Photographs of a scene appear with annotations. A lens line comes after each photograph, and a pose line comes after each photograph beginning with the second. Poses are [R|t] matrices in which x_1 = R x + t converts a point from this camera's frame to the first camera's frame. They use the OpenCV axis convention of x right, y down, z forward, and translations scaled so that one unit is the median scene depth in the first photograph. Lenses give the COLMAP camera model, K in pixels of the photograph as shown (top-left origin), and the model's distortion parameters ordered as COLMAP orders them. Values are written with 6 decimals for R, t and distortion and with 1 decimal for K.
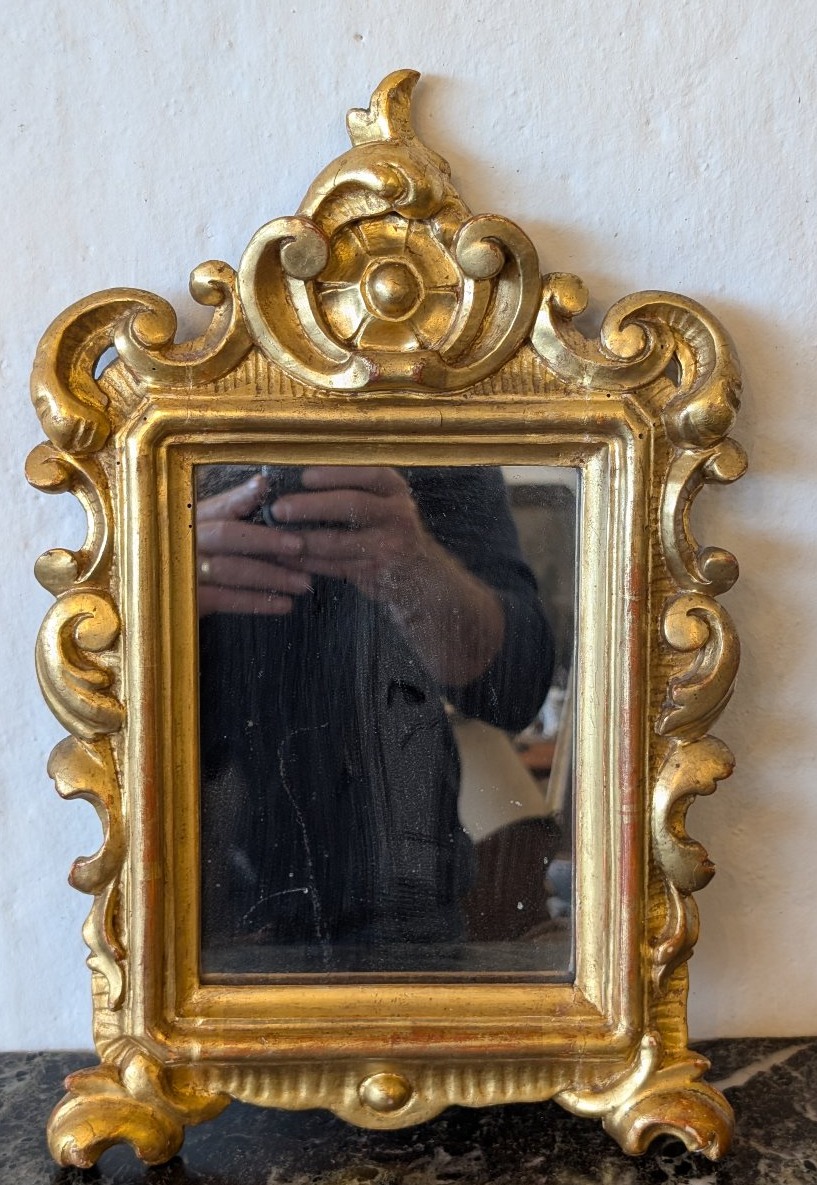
lens RADIAL K [[1942.6, 0, 435.1], [0, 1942.6, 593.8], [0, 0, 1]] dist [0.261455, -1.192801]
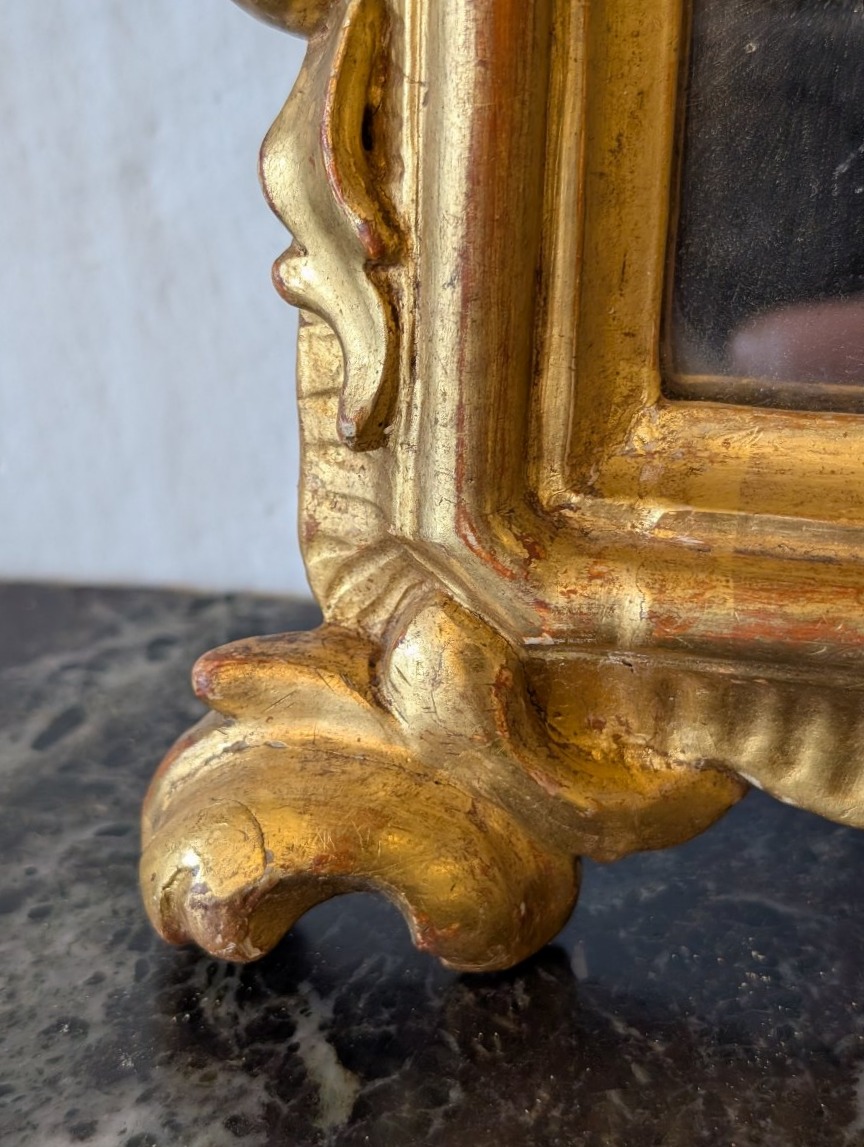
lens RADIAL K [[1897.7, 0, 432.0], [0, 1897.7, 573.5], [0, 0, 1]] dist [0.195452, -1.260363]
pose [[0.968132, 0.088606, -0.234243, -0.086637], [-0.046954, 0.982954, 0.177753, 0.180642], [0.246000, -0.161089, 0.955790, 0.736932]]
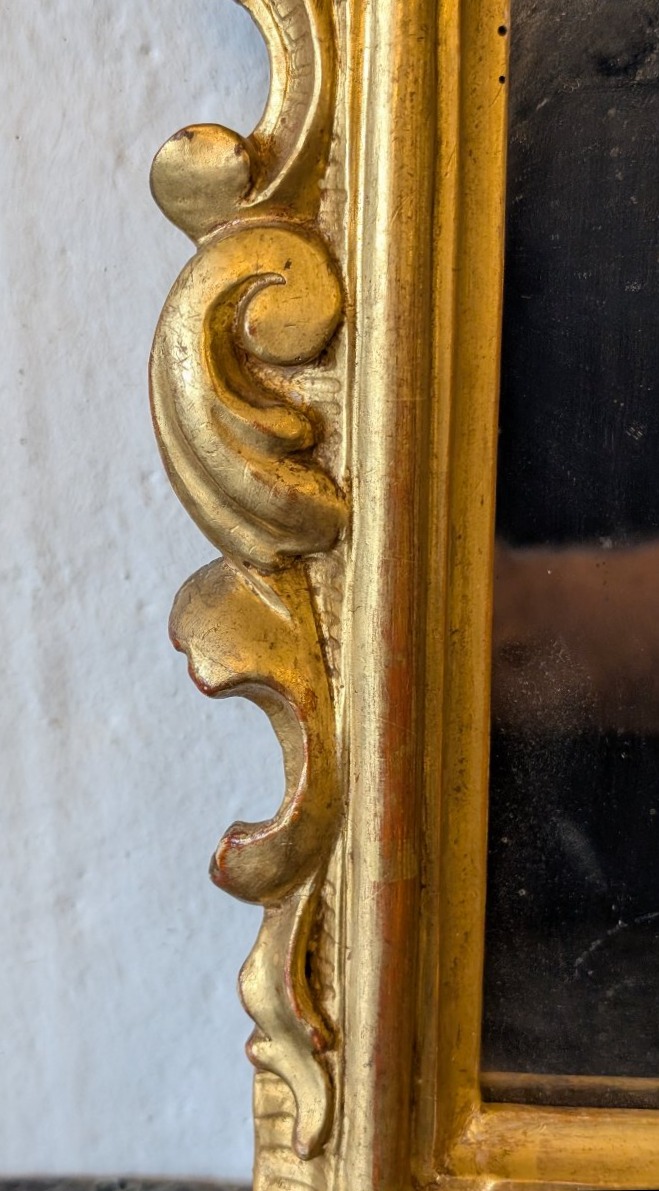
lens RADIAL K [[1926.9, 0, 254.6], [0, 1926.9, 596.3], [0, 0, 1]] dist [0.270534, -1.660831]
pose [[0.996667, 0.019870, -0.079127, -0.142369], [-0.016425, 0.998899, 0.043948, 0.061257], [0.079913, -0.042502, 0.995895, 0.553134]]
